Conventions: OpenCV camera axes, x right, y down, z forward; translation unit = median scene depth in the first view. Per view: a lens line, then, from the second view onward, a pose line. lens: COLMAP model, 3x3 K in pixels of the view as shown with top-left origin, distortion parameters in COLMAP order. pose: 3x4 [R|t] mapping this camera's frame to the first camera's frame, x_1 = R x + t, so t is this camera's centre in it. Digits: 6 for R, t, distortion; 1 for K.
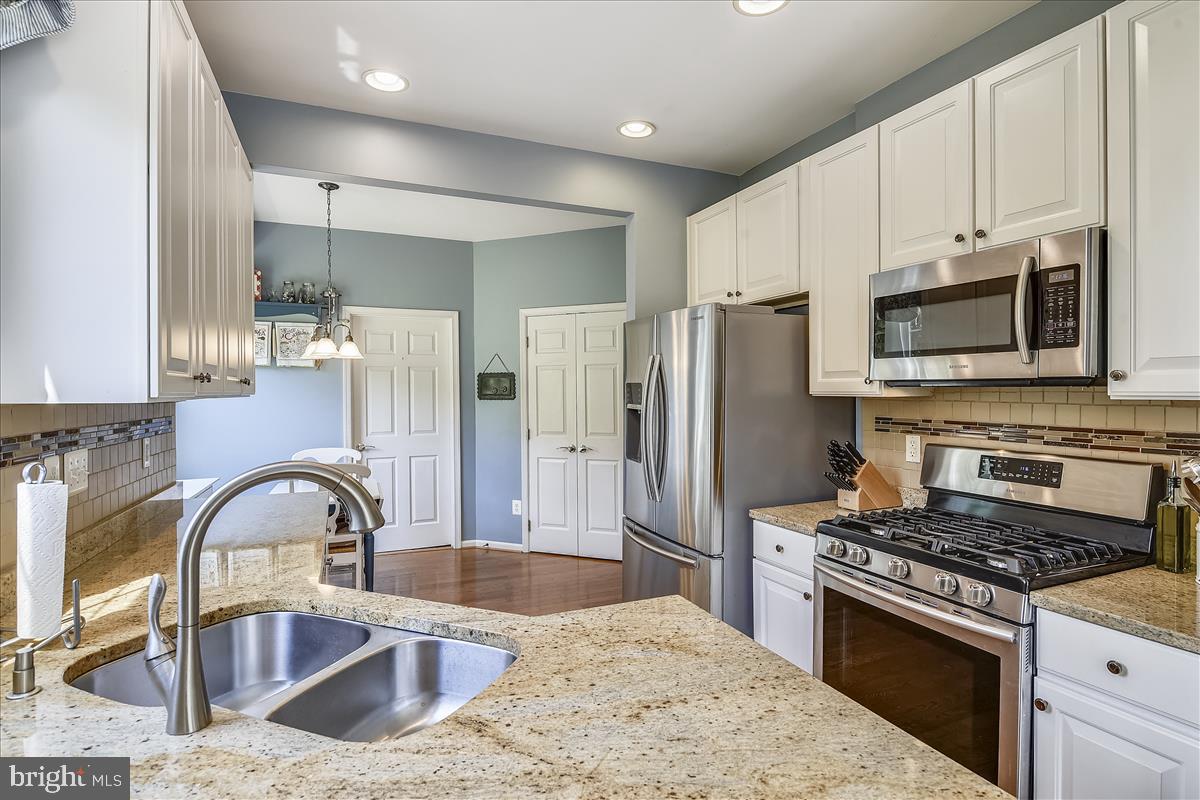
lens RADIAL K [[607.1, 0, 597.6], [0, 607.1, 397.1], [0, 0, 1]] dist [0.016435, -0.000384]
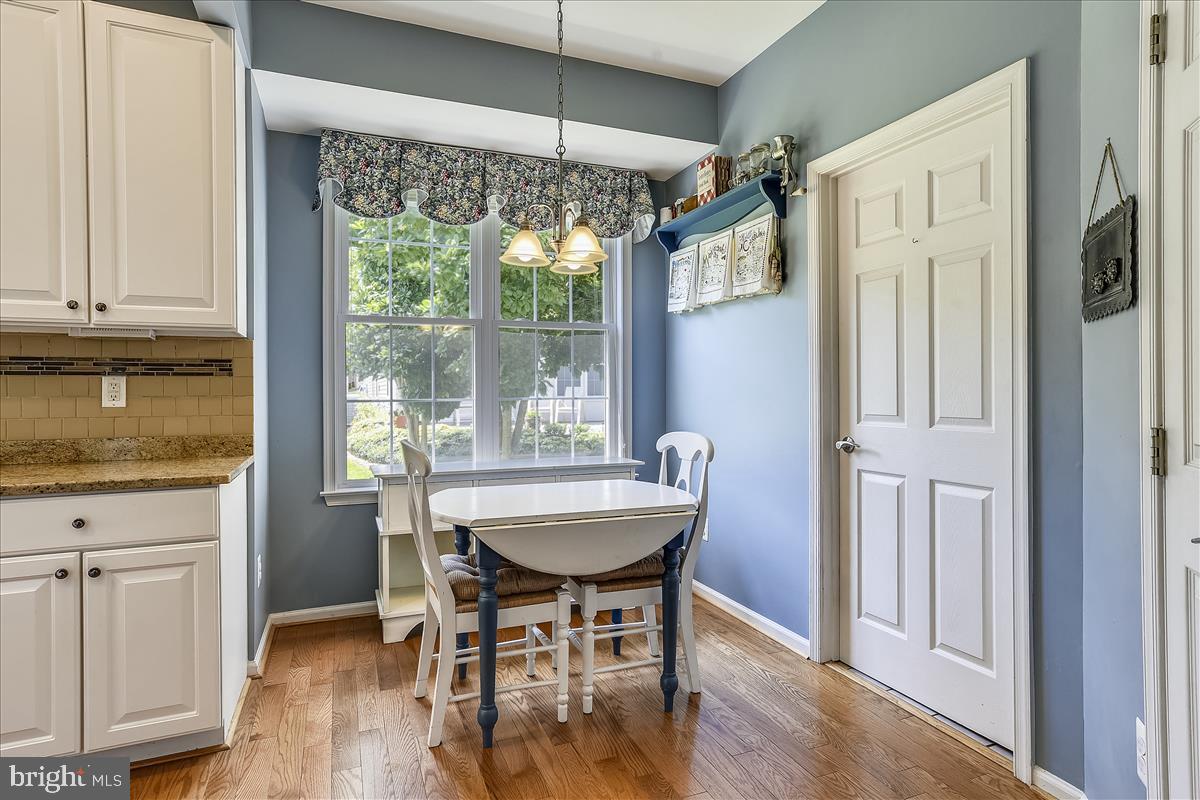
lens RADIAL K [[640.2, 0, 604.8], [0, 640.2, 396.4], [0, 0, 1]] dist [-0.013859, 0.000127]
pose [[-0.007045, 0.016401, -0.999841, 0.117240], [-0.001084, 0.999865, 0.016409, 0.035661], [0.999975, 0.001200, -0.007027, 0.794903]]
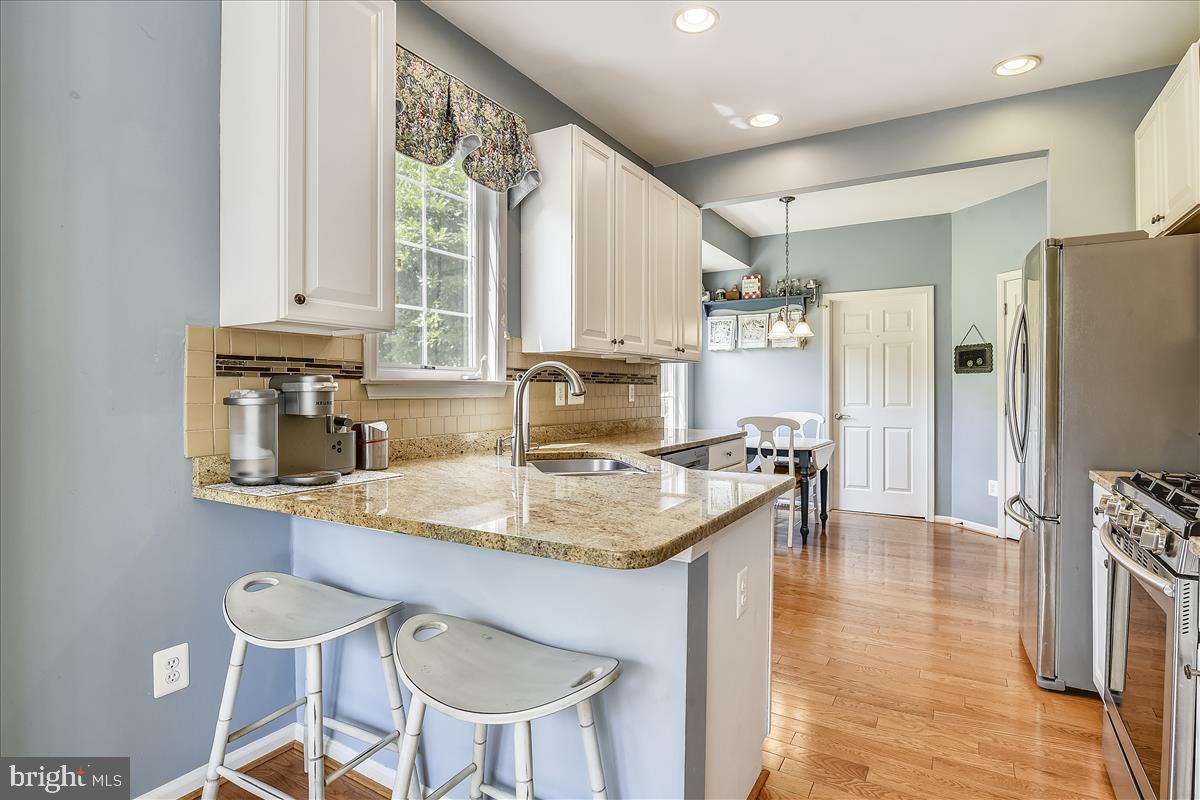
lens RADIAL K [[612.0, 0, 601.7], [0, 612.0, 393.8], [0, 0, 1]] dist [-0.013429, -0.000426]
pose [[0.594540, 0.008145, -0.804025, 0.260500], [-0.007395, 0.999962, 0.004662, 0.037572], [0.804032, 0.003174, 0.594578, -0.035819]]
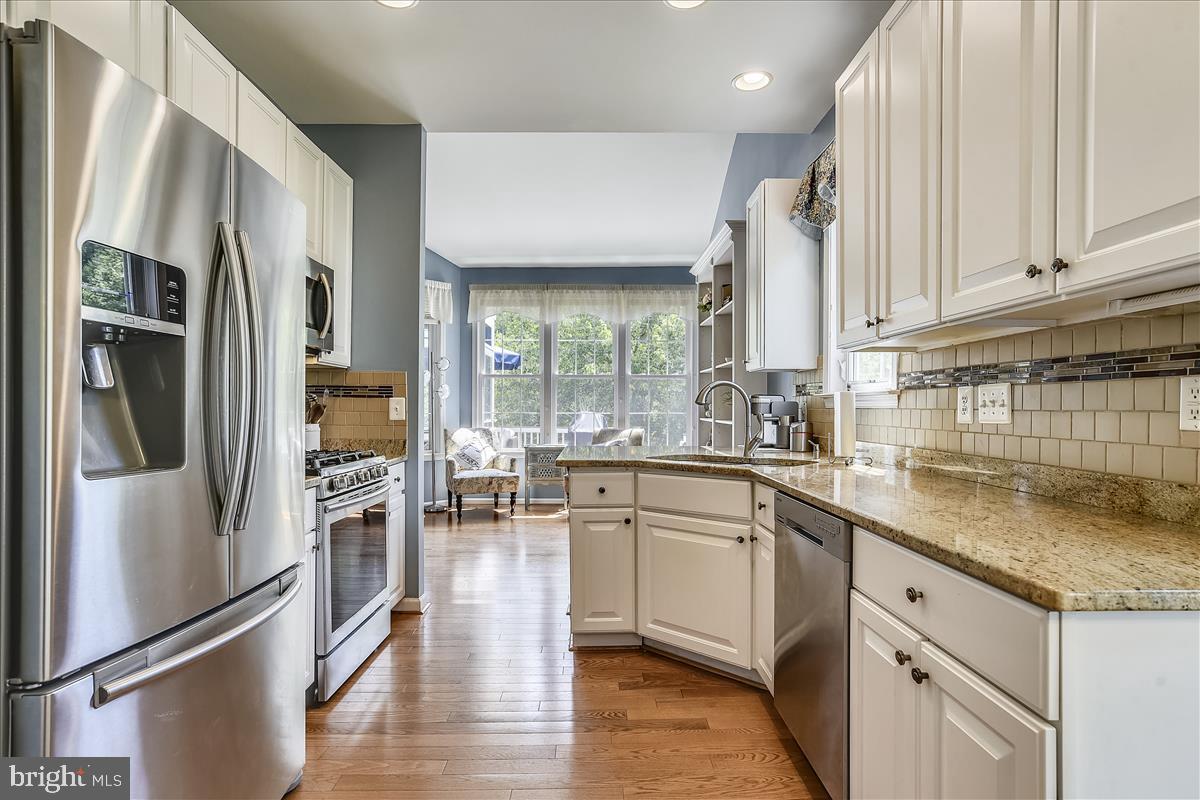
lens RADIAL K [[623.9, 0, 602.4], [0, 623.9, 406.7], [0, 0, 1]] dist [-0.003484, -0.000441]
pose [[-0.922916, 0.003344, 0.384987, -0.208894], [0.005630, 0.999973, 0.004810, 0.038851], [-0.384960, 0.006607, -0.922909, 0.764432]]
